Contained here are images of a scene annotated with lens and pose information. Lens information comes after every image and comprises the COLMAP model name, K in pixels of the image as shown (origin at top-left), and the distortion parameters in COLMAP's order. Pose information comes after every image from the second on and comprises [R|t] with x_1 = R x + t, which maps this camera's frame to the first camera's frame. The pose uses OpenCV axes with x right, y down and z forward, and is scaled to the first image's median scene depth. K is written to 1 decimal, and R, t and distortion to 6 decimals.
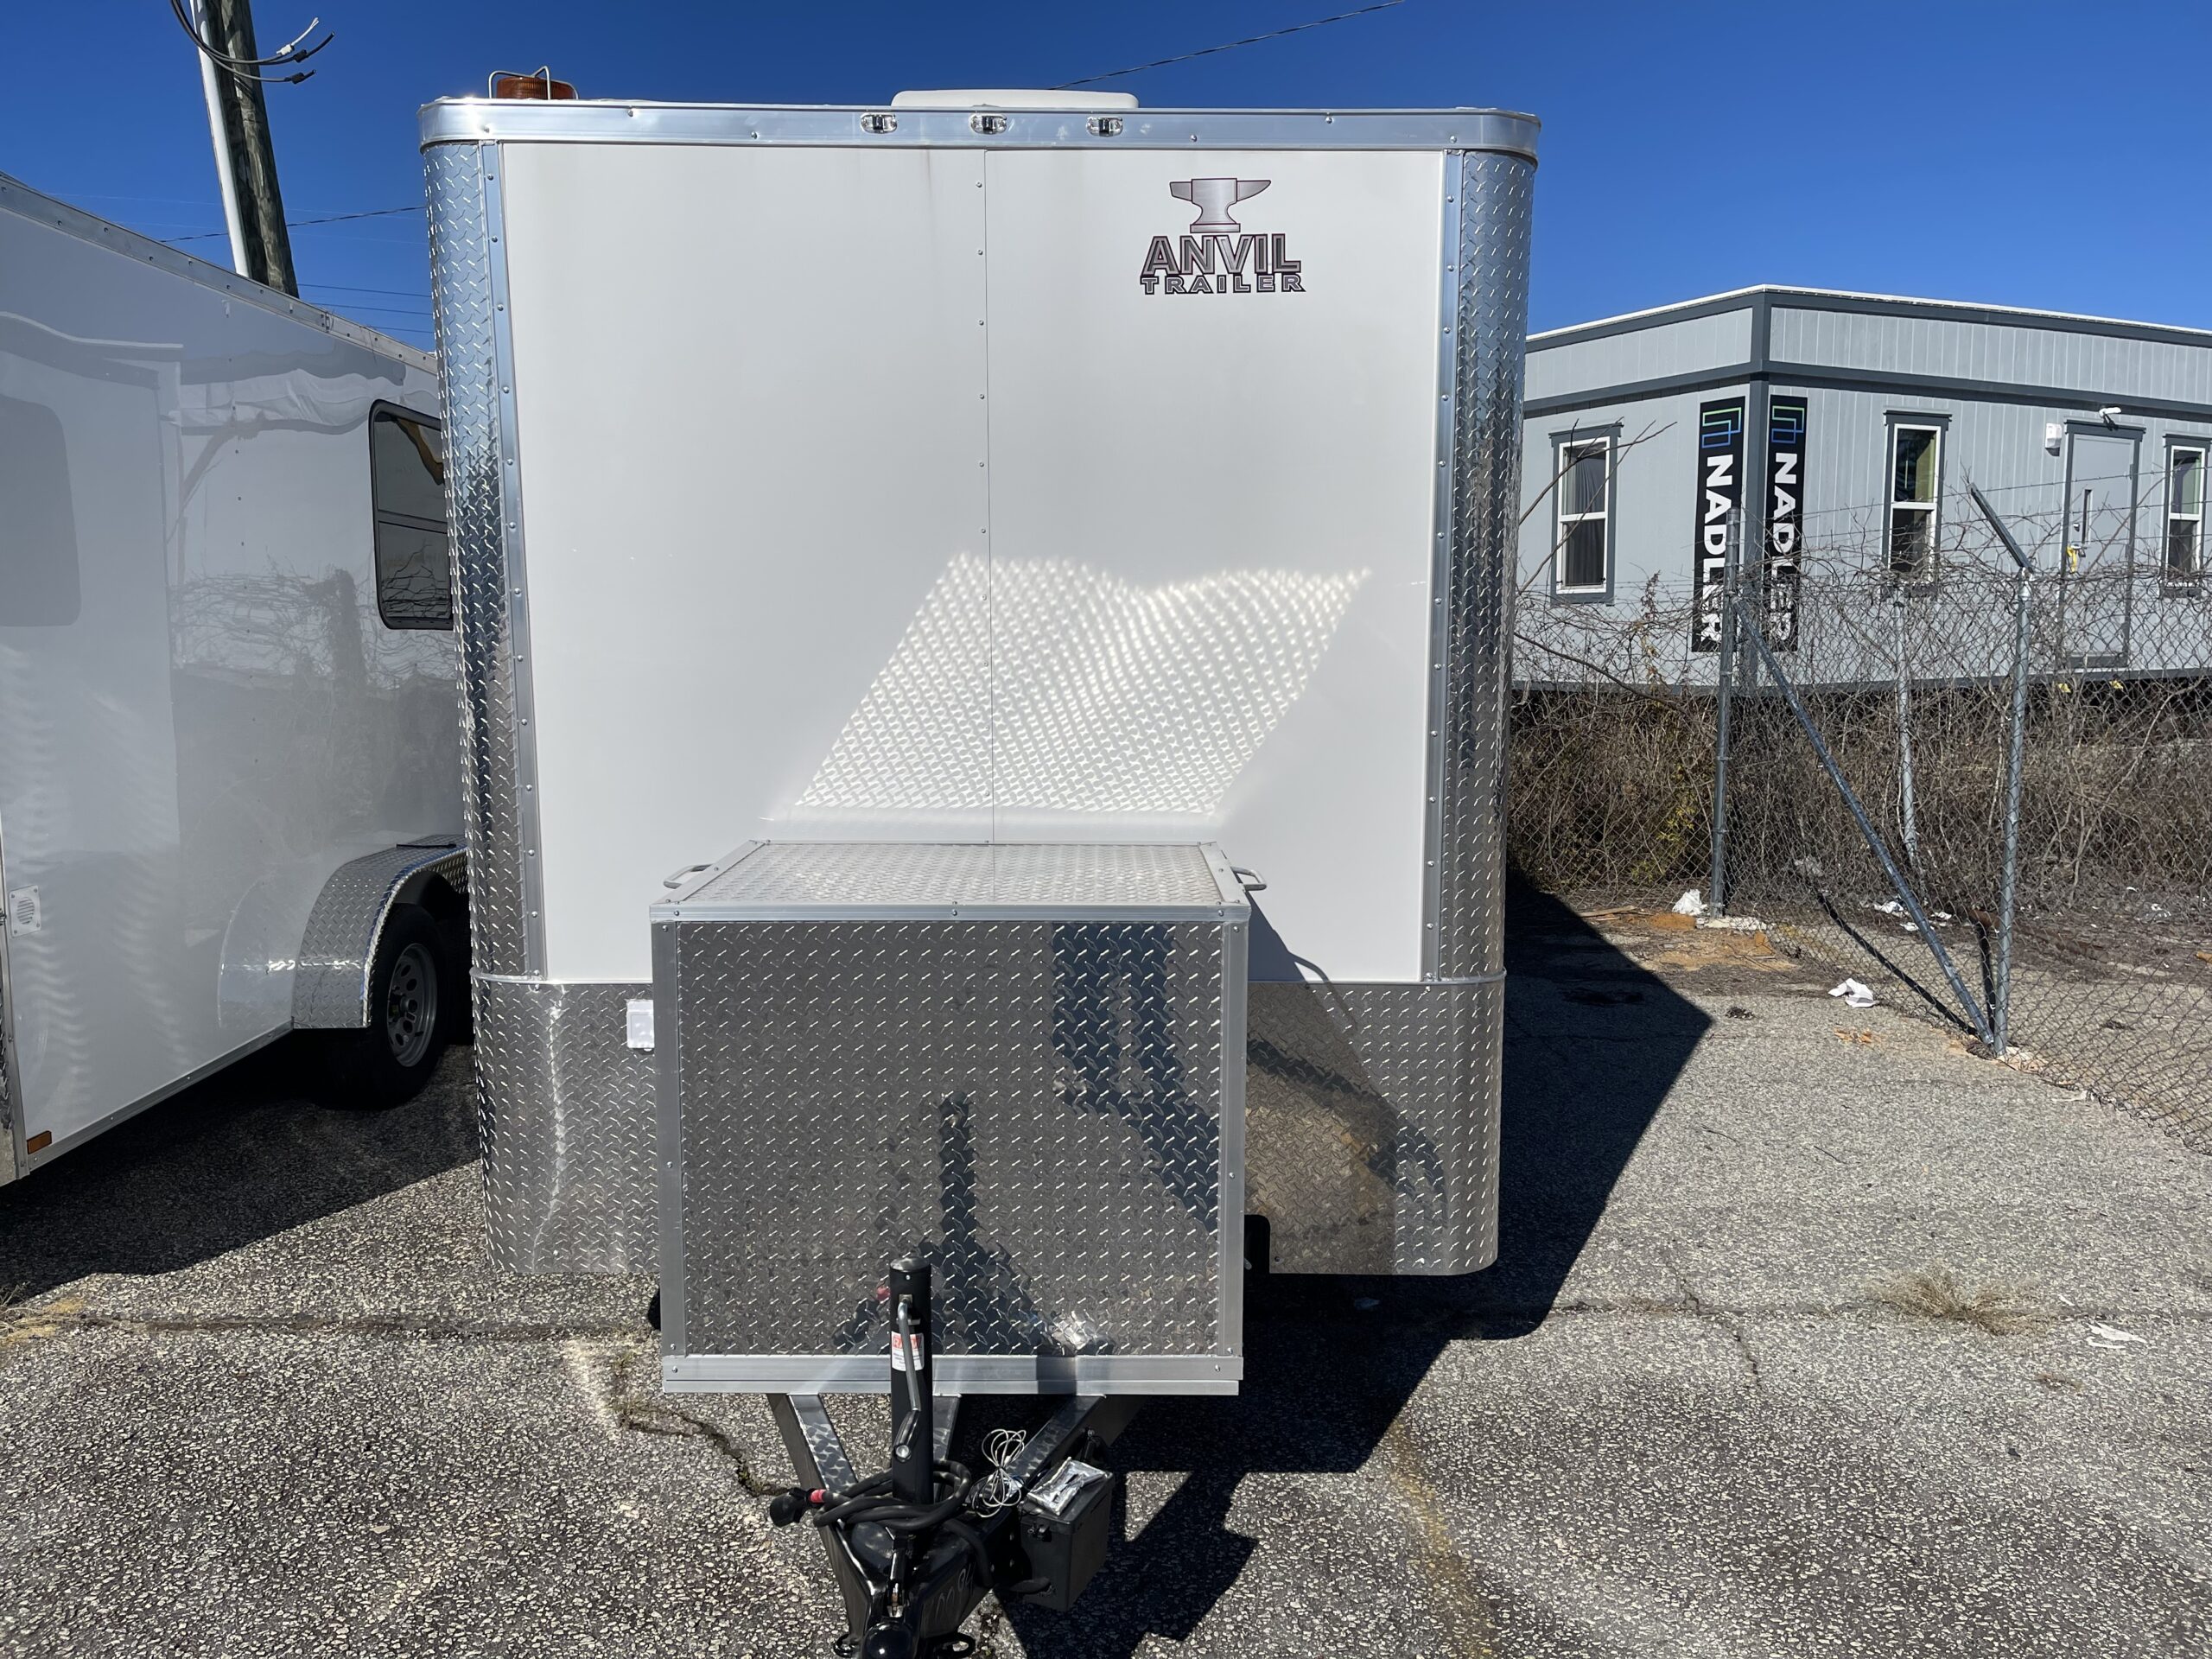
lens RADIAL K [[1697.2, 0, 1108.8], [0, 1697.2, 830.4], [0, 0, 1]] dist [0.013294, -0.008144]
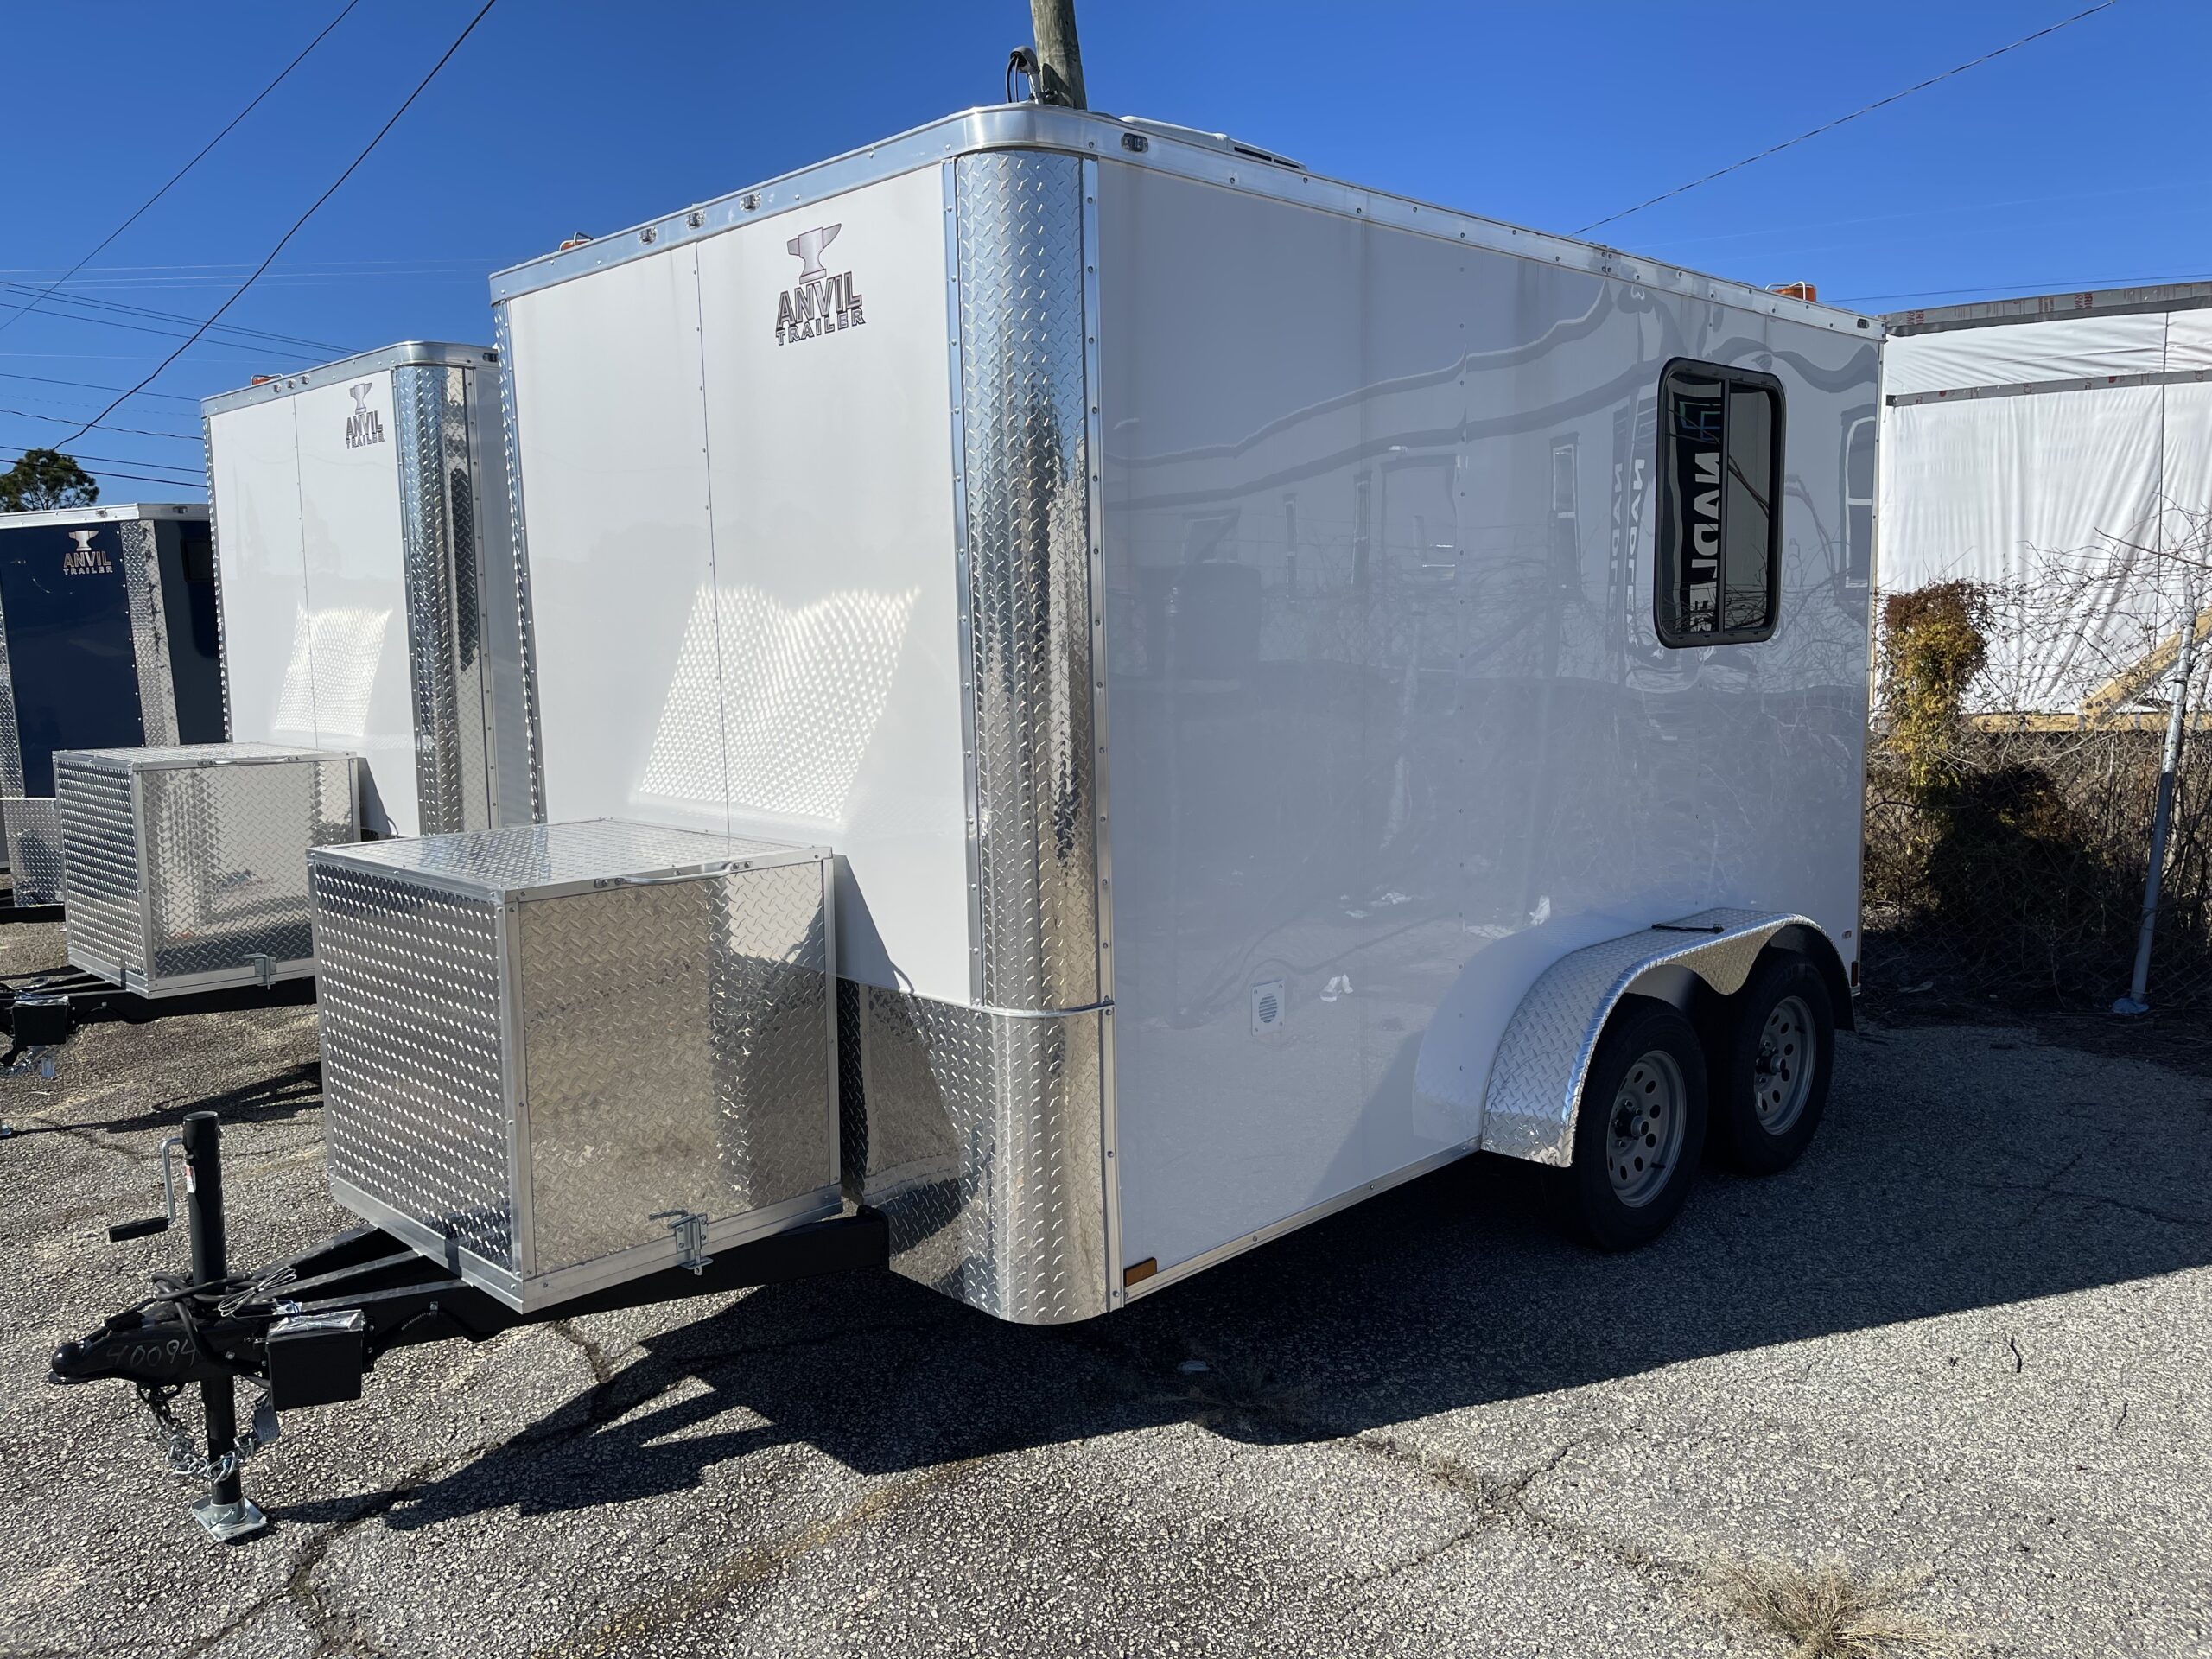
lens RADIAL K [[1697.2, 0, 1108.7], [0, 1697.2, 820.0], [0, 0, 1]] dist [0.013294, -0.008144]
pose [[0.706072, 0.065151, -0.705137, 0.950527], [-0.076212, 0.996966, 0.015801, -0.040524], [0.704027, 0.042583, 0.708895, 0.370855]]
